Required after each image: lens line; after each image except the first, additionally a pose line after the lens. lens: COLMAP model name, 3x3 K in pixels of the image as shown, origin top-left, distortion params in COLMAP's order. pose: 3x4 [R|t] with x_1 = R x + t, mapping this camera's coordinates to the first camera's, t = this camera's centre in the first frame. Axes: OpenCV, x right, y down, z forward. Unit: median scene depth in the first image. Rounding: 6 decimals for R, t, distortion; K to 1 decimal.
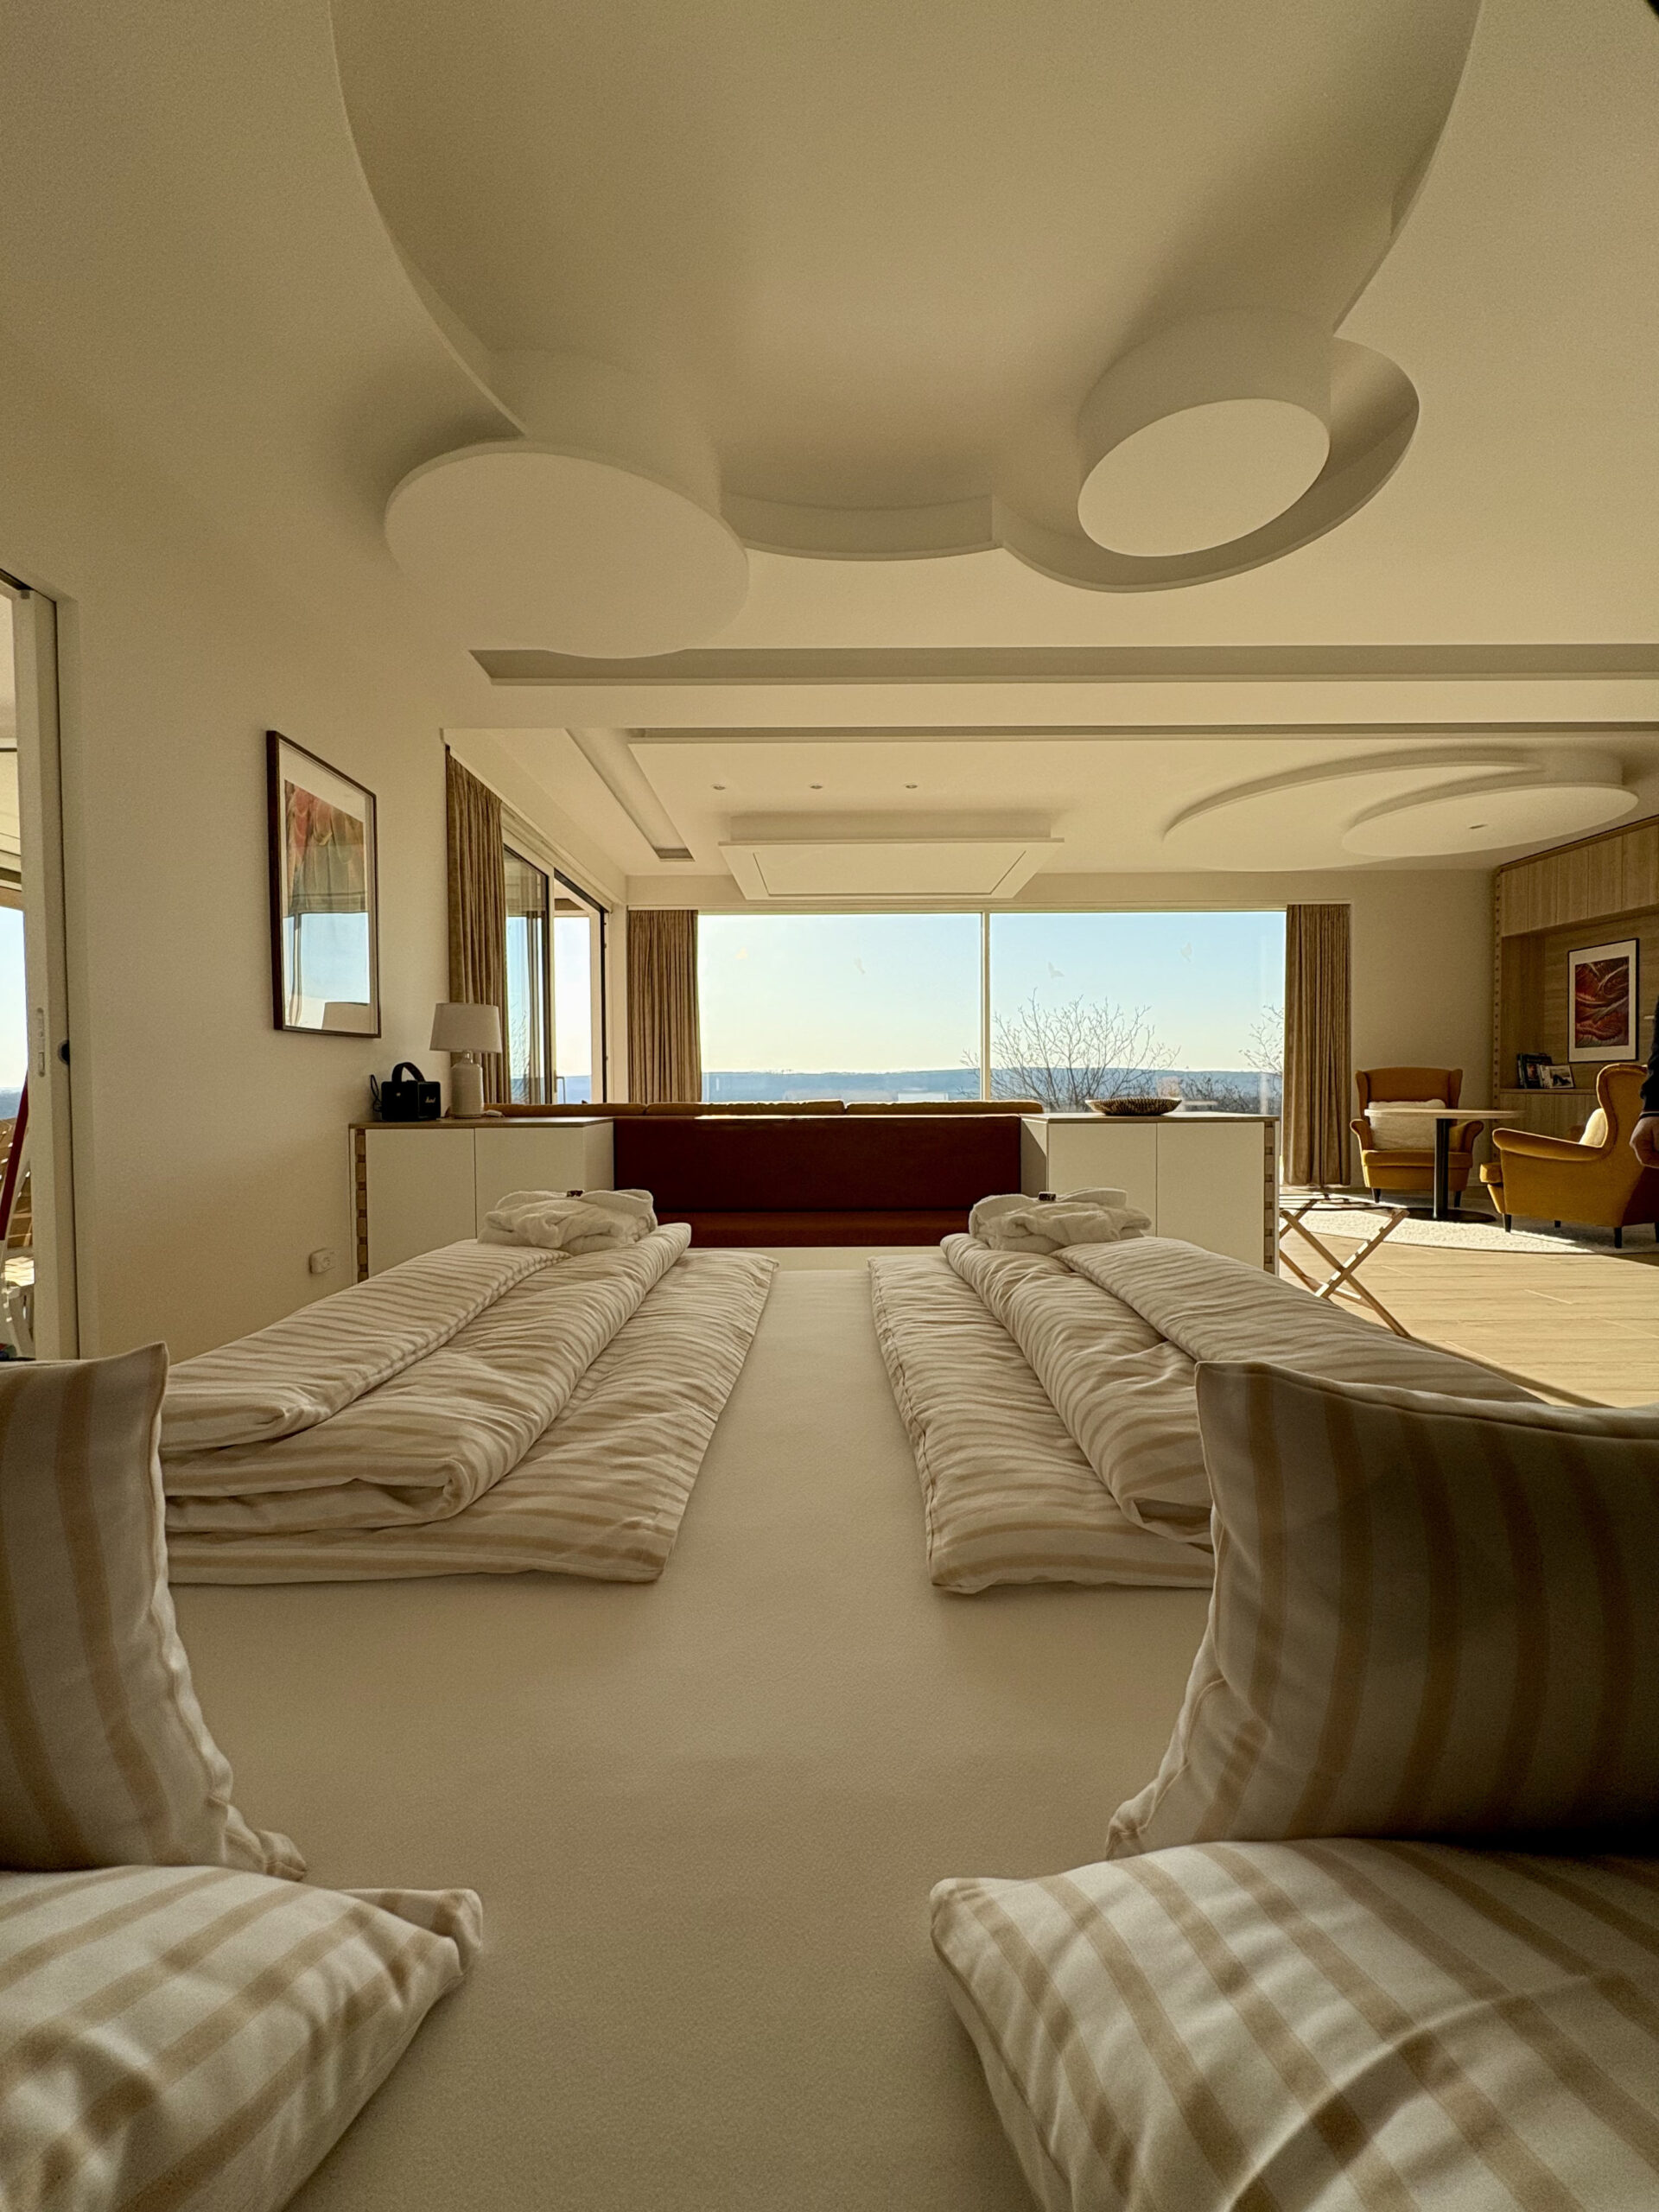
lens RADIAL K [[881.0, 0, 847.0], [0, 881.0, 1111.6], [0, 0, 1]] dist [0.000473, -0.000389]
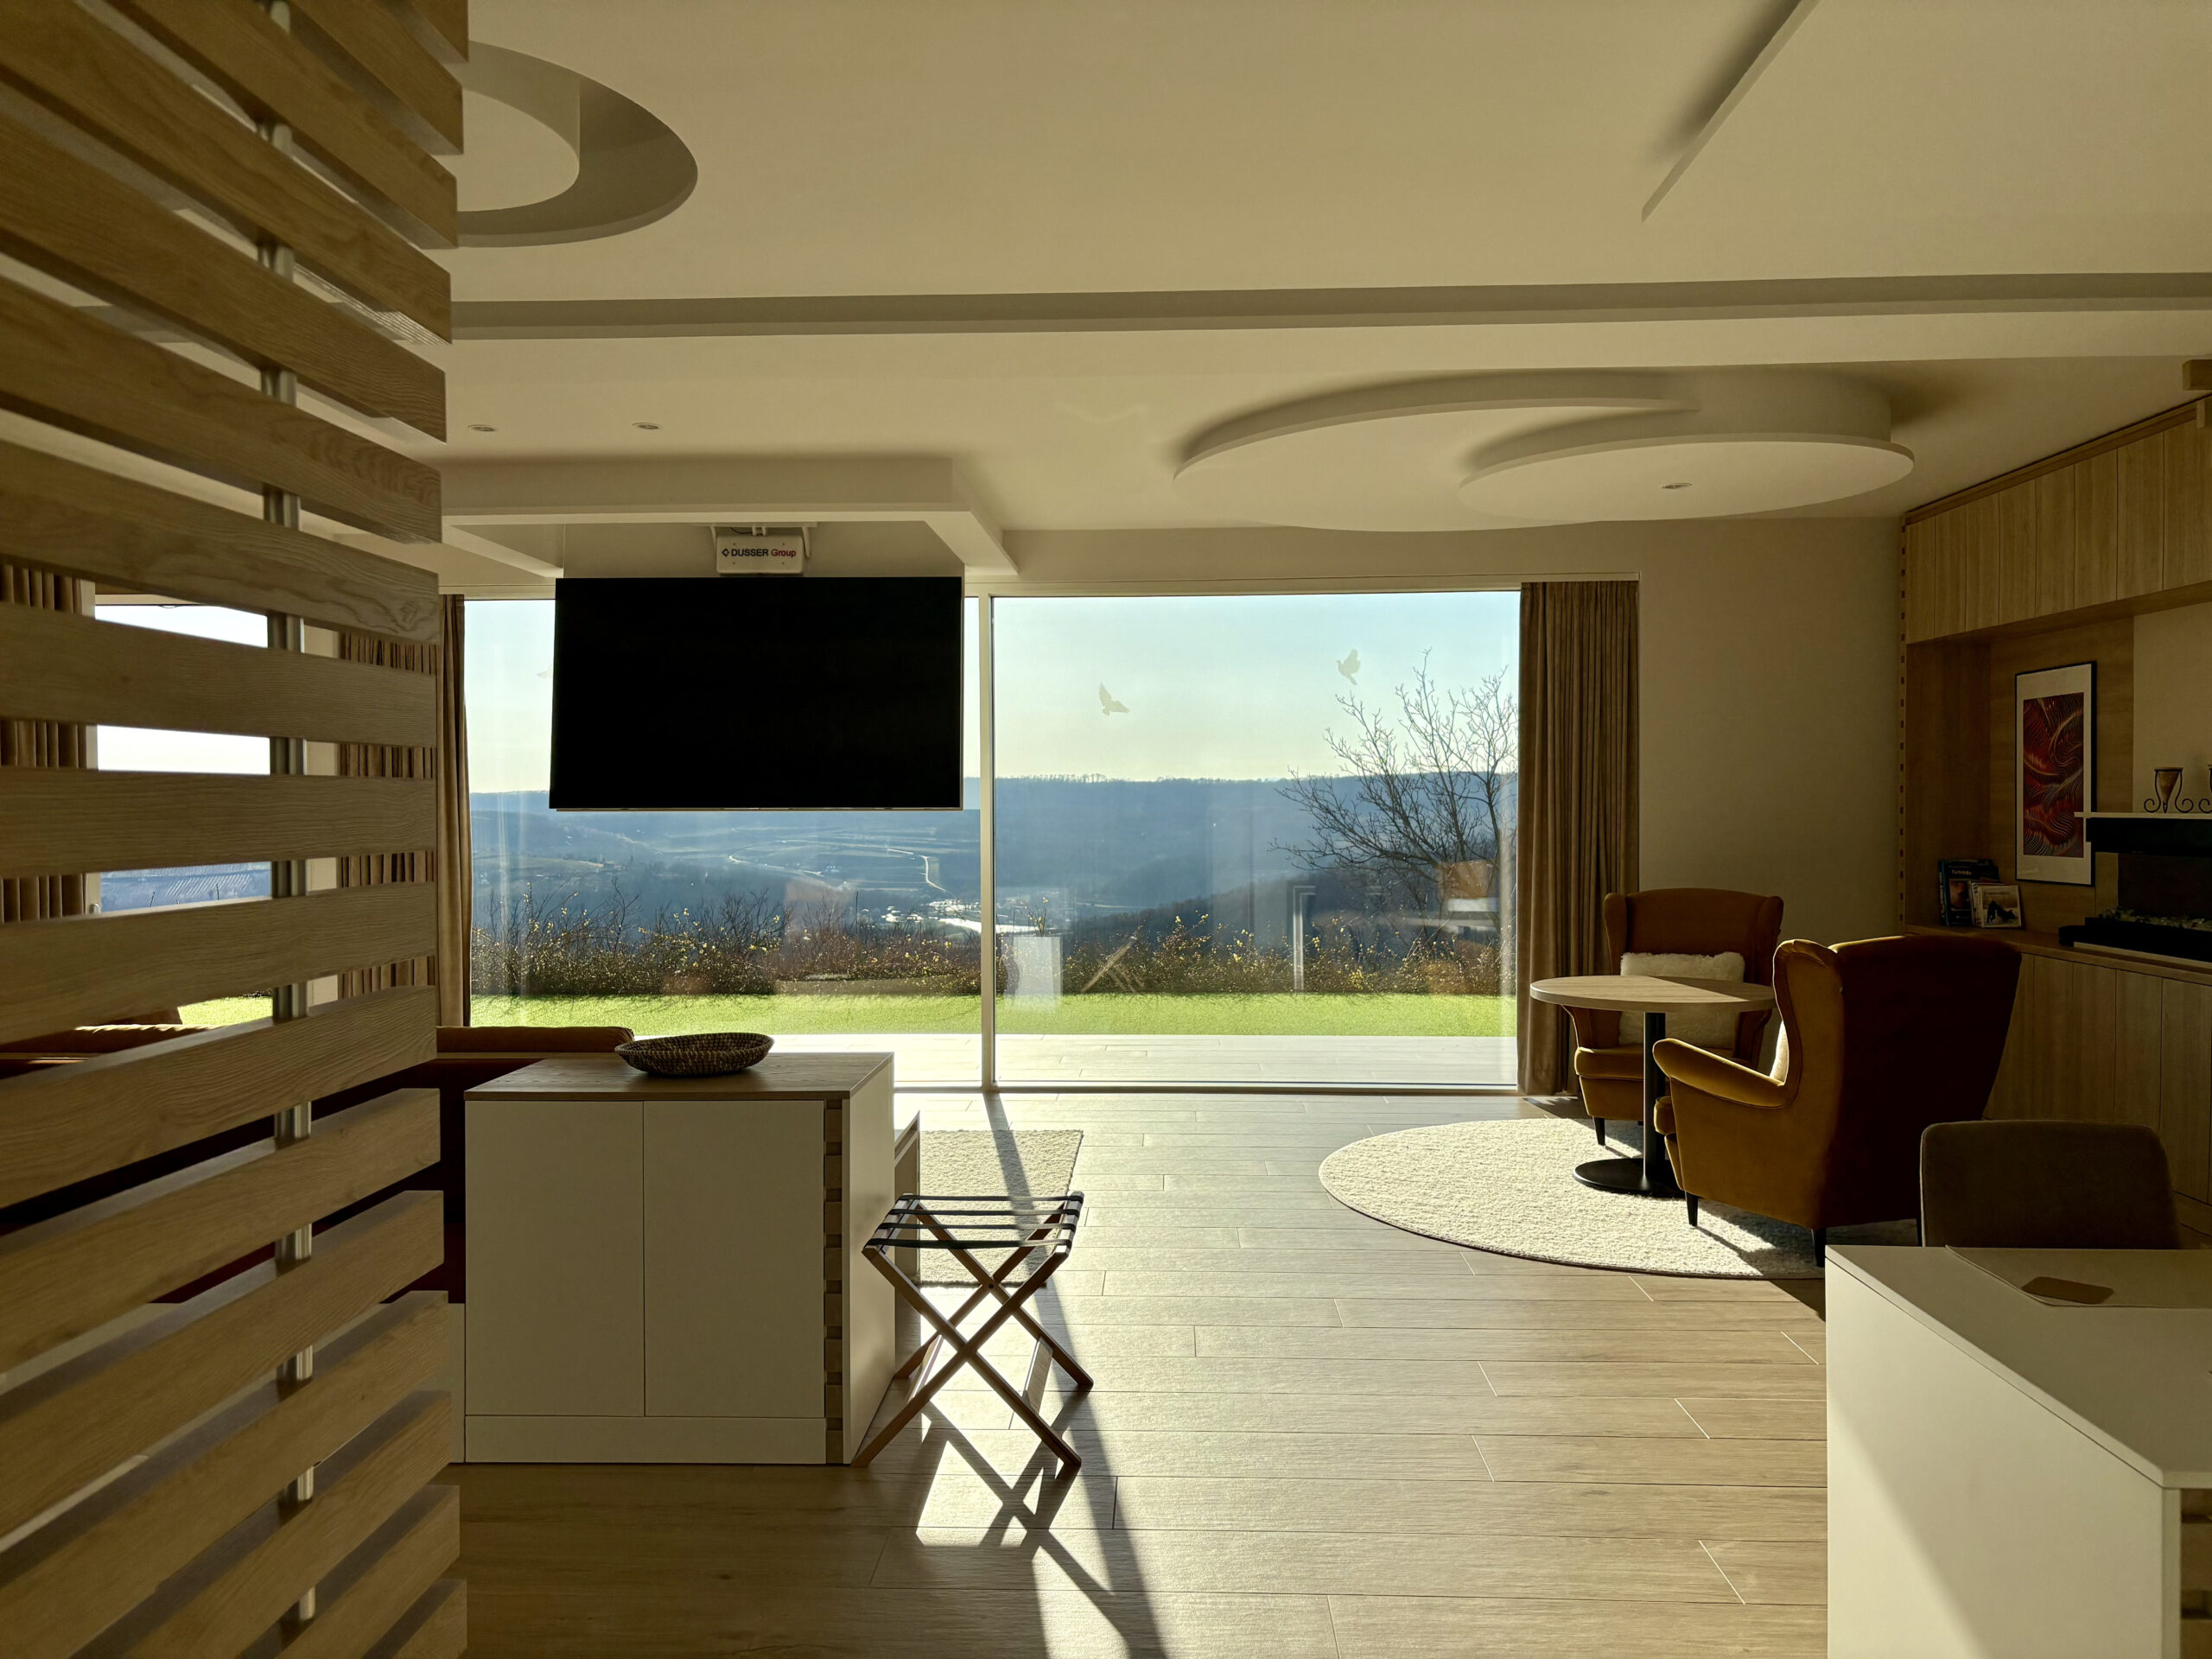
lens RADIAL K [[1659.2, 0, 1115.7], [0, 1659.2, 829.7], [0, 0, 1]] dist [0.051242, -0.046388]
pose [[0.998684, 0.006427, -0.050881, 0.319098], [-0.007191, 0.999864, -0.014835, -0.066824], [0.050779, 0.015181, 0.998595, -0.053580]]
